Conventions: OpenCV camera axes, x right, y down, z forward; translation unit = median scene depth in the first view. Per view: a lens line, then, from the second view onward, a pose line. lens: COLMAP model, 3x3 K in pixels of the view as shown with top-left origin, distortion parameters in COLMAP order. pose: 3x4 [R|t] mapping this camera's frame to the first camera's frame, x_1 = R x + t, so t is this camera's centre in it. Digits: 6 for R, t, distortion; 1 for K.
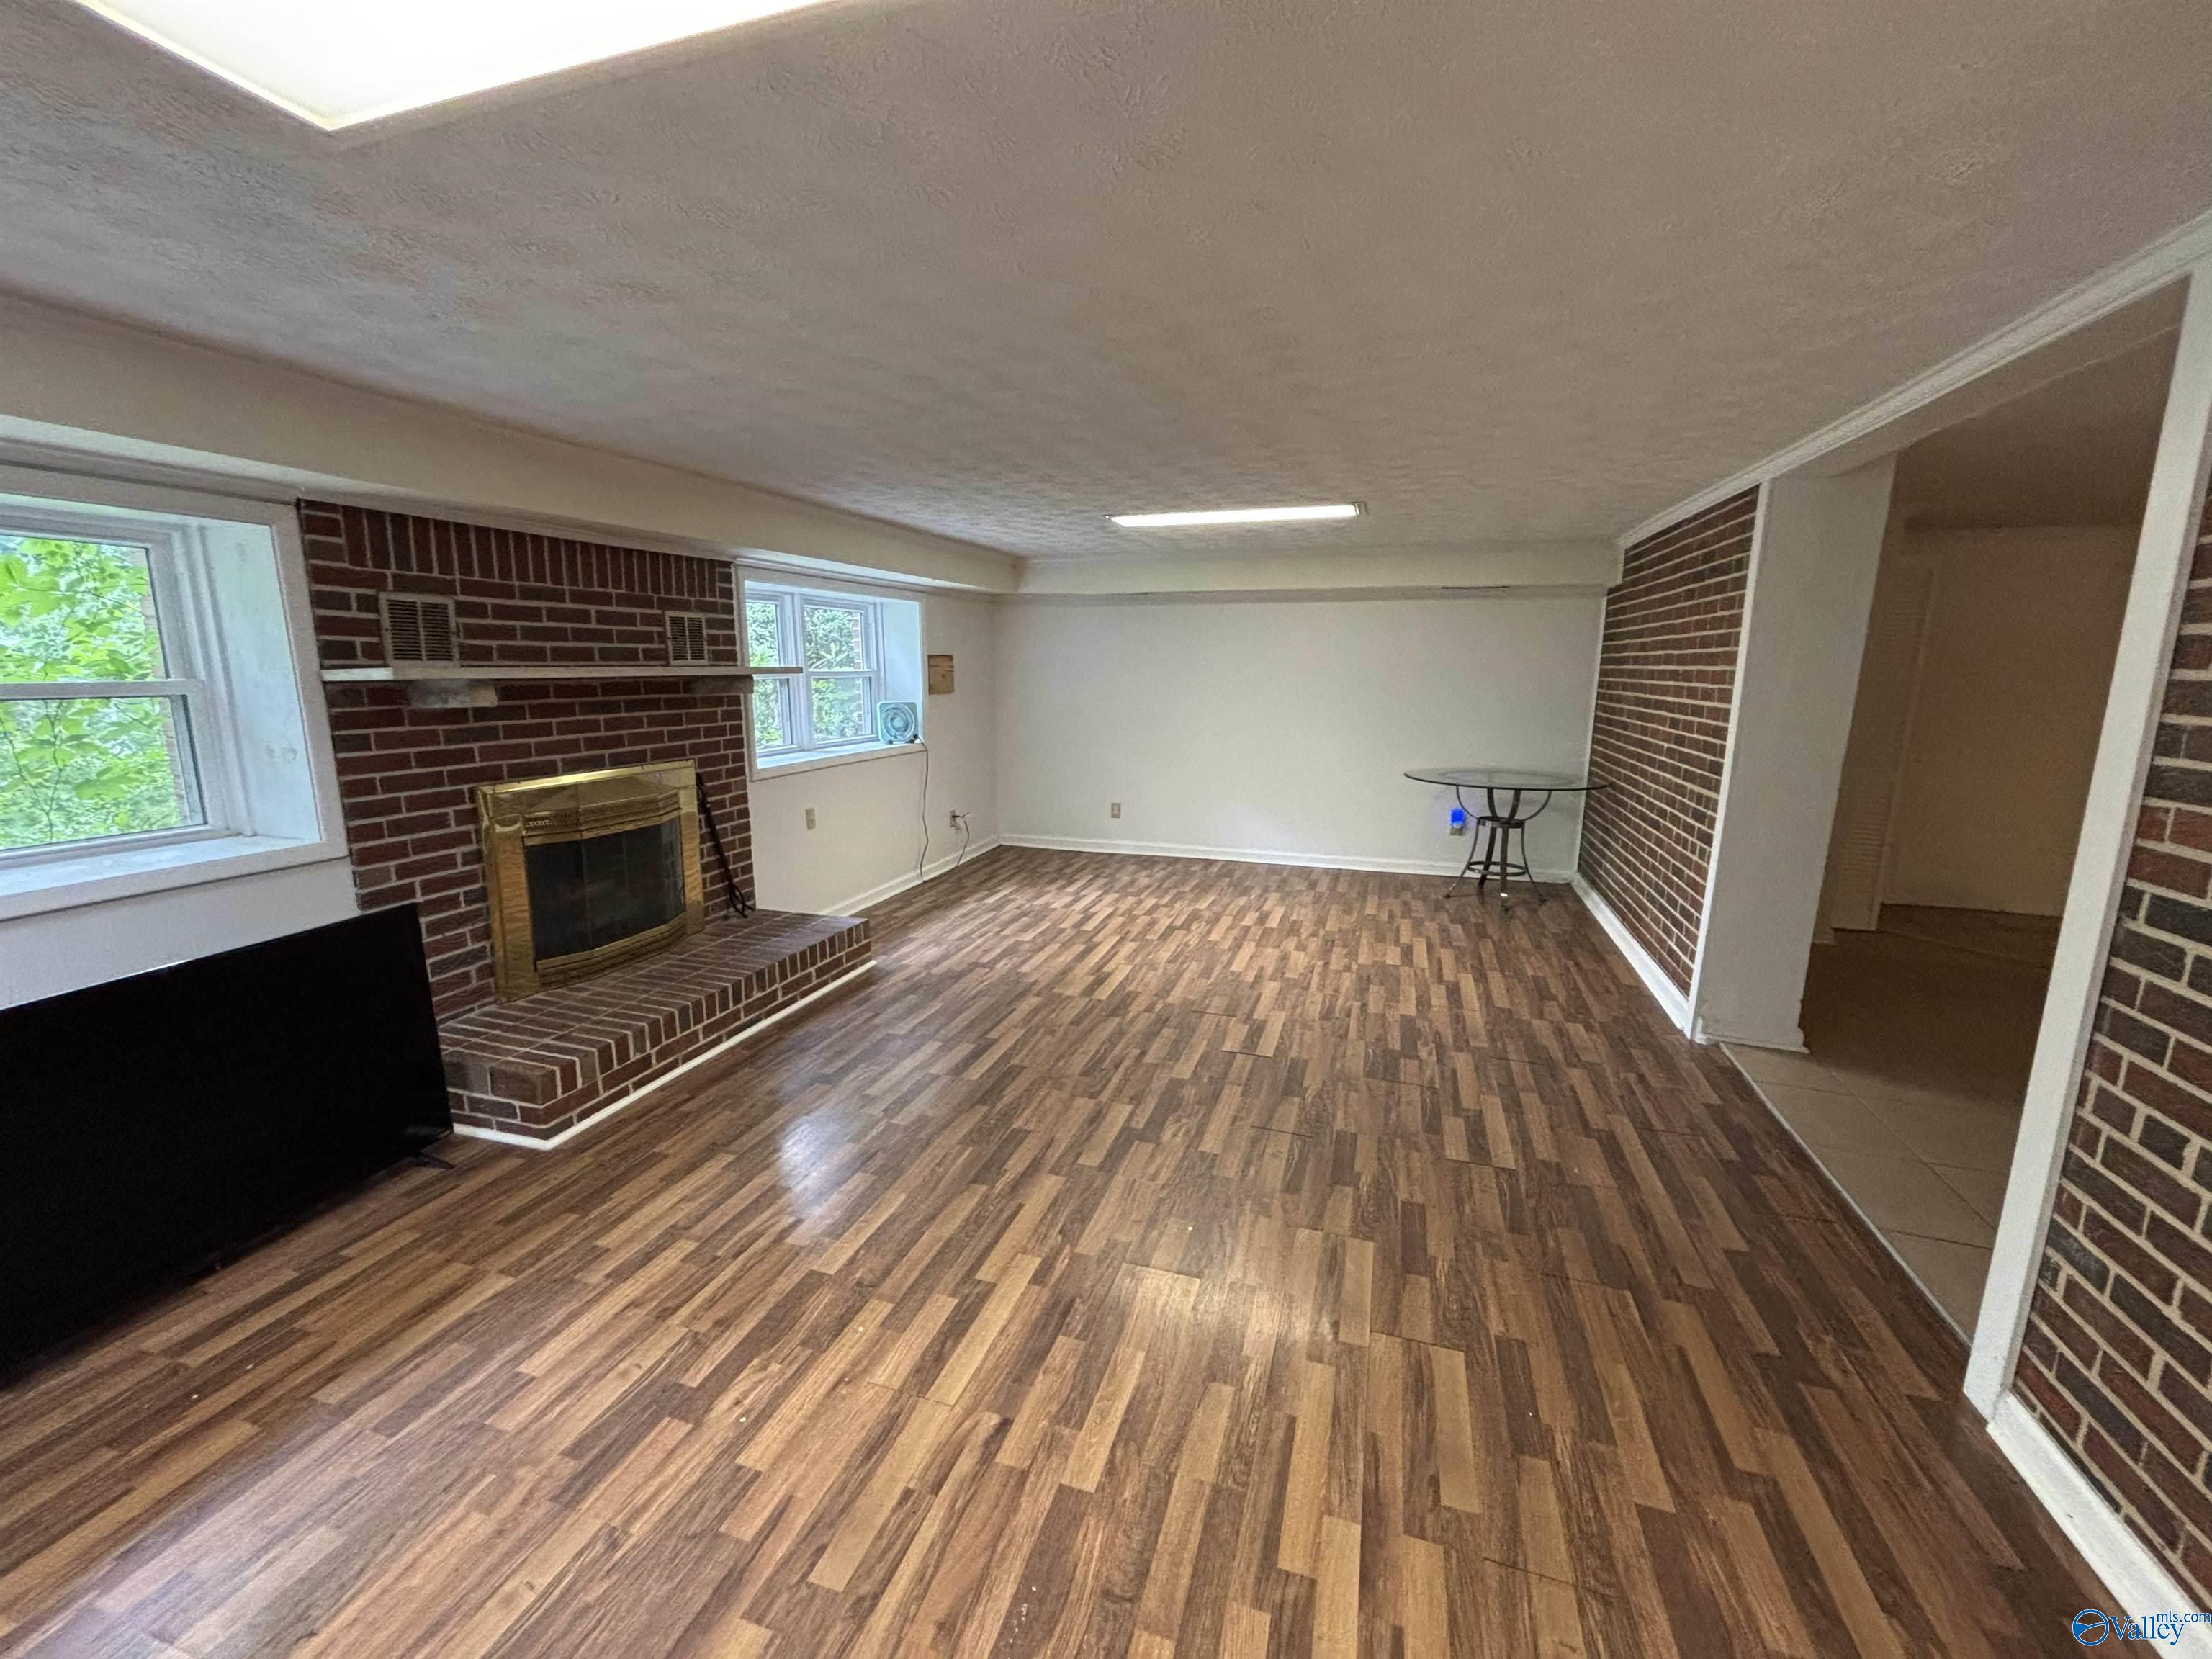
lens RADIAL K [[900.1, 0, 1103.1], [0, 900.1, 820.1], [0, 0, 1]] dist [0.015294, -0.003084]
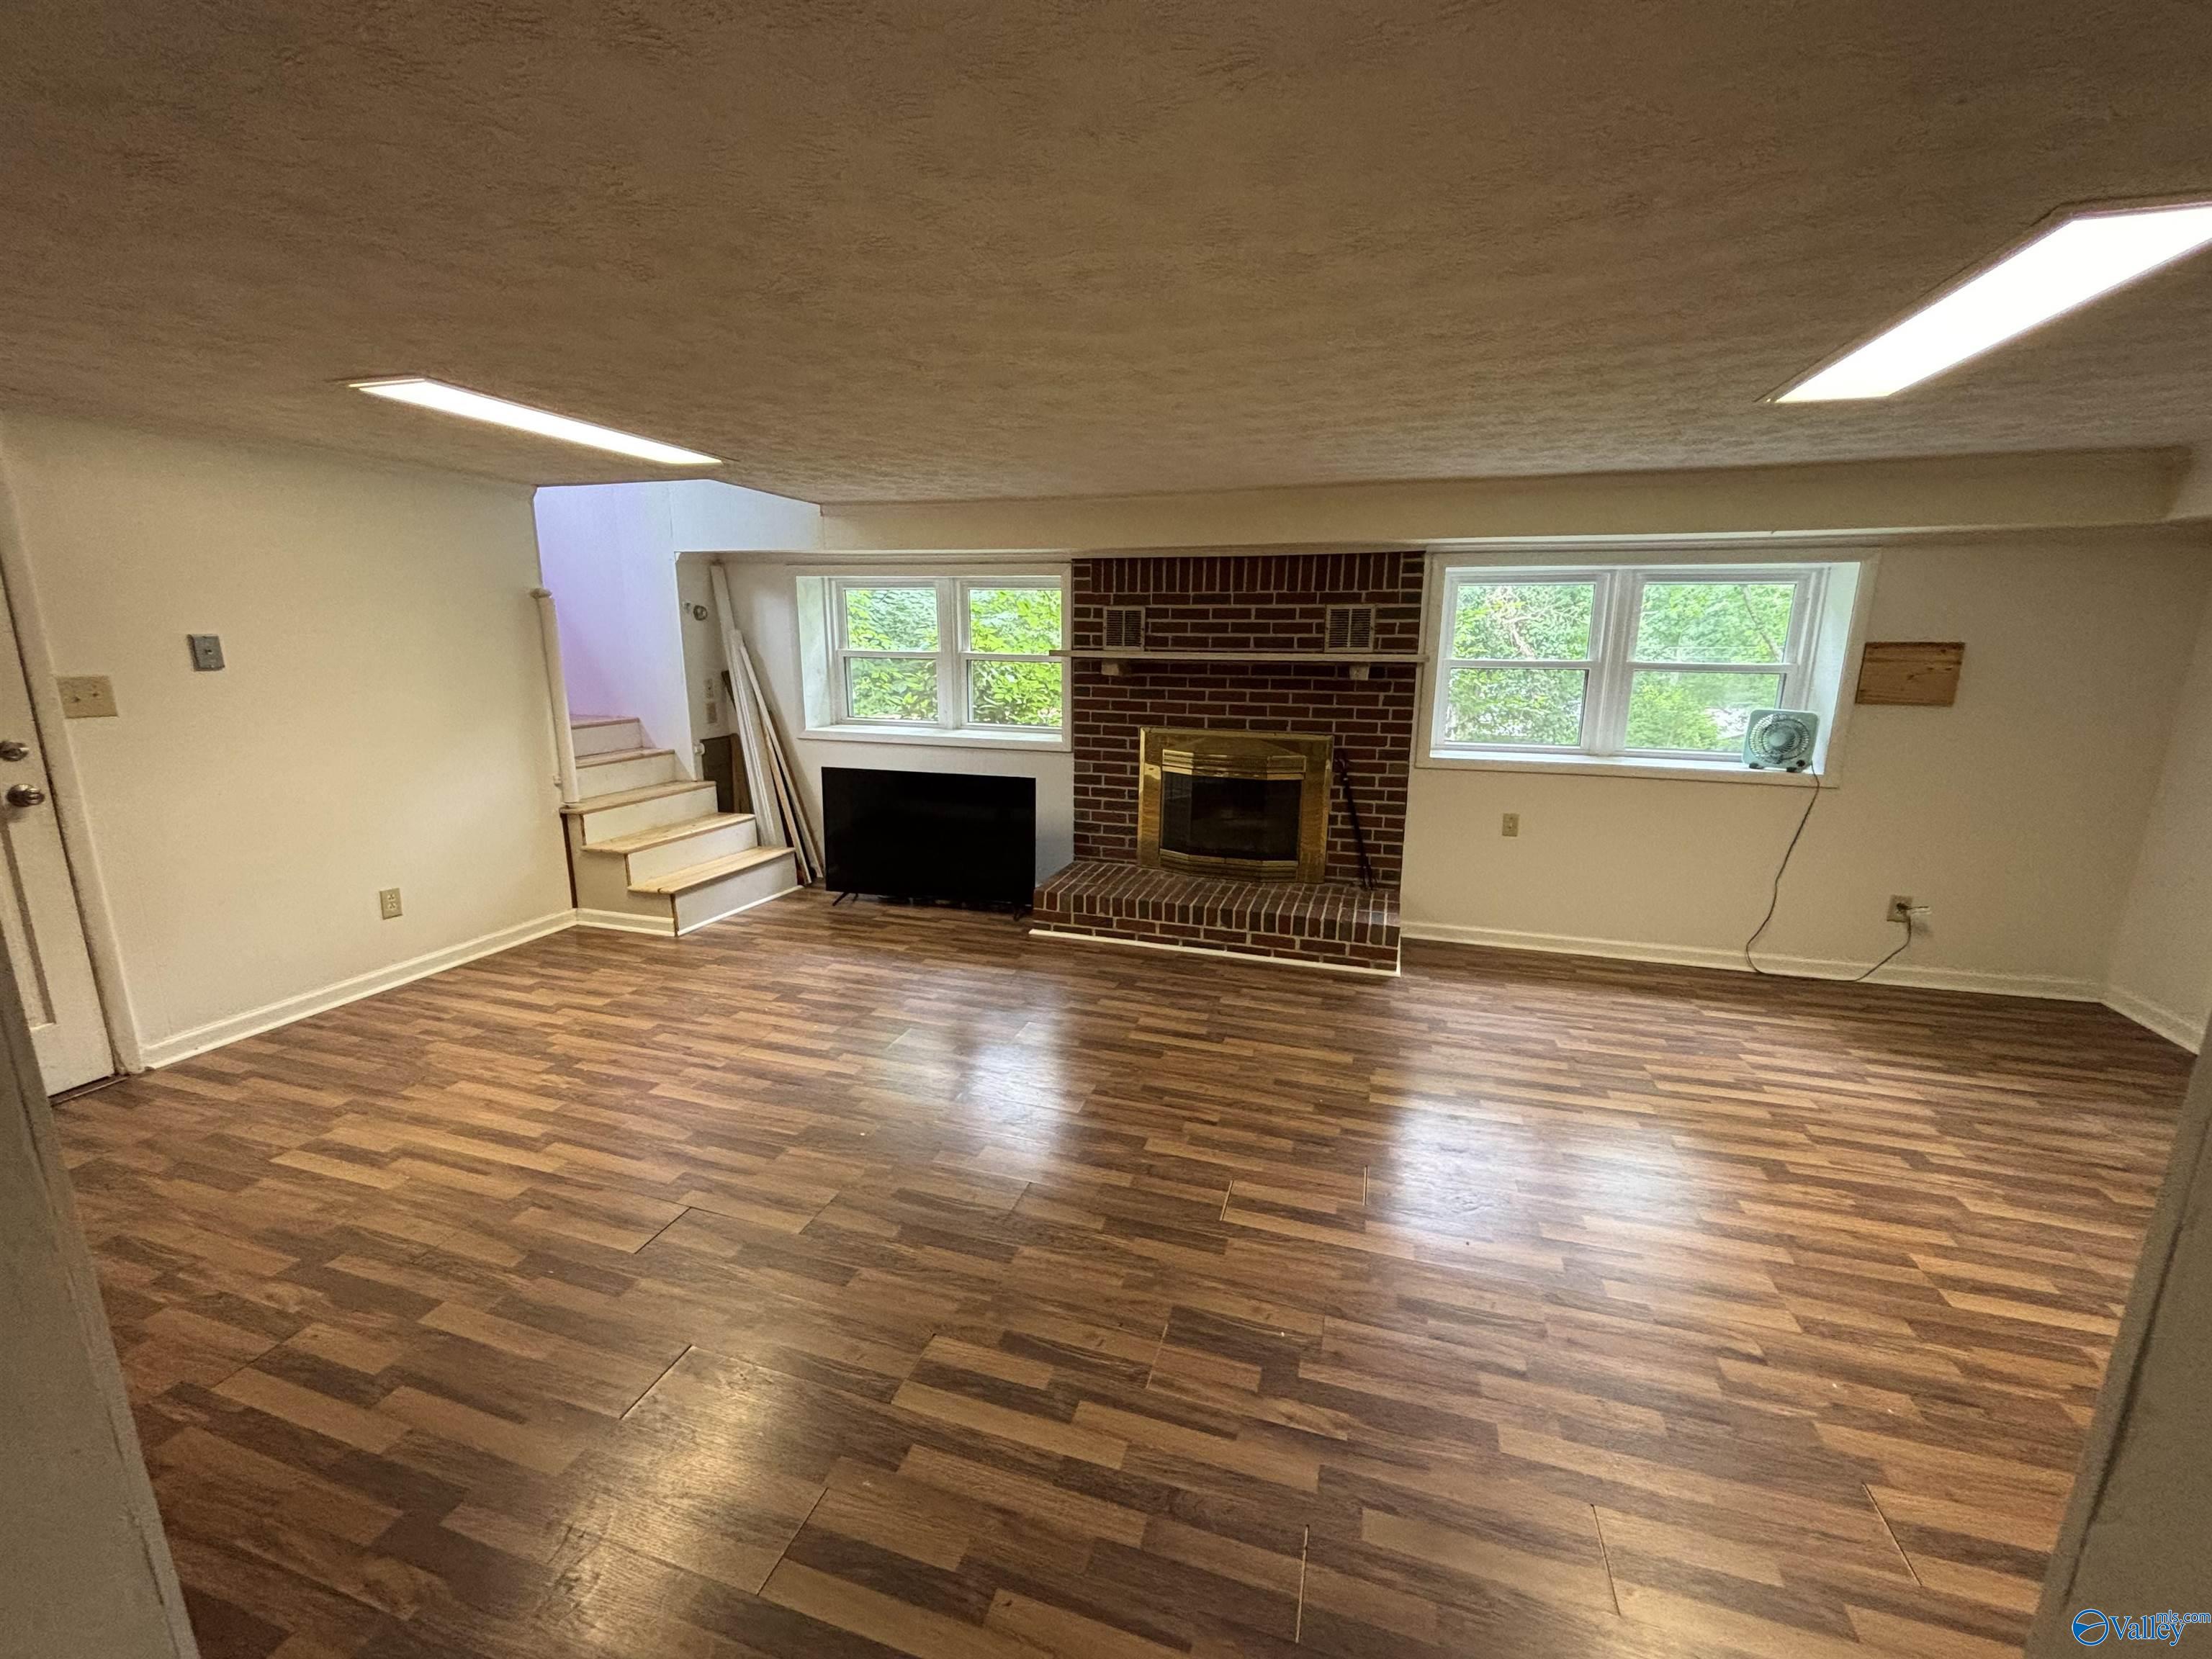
lens RADIAL K [[900.1, 0, 1111.0], [0, 900.1, 833.0], [0, 0, 1]] dist [0.015294, -0.003084]
pose [[0.021229, 0.214268, -0.976544, 0.741266], [-0.181979, 0.961275, 0.206962, -0.145853], [0.983073, 0.173317, 0.059399, 0.745725]]
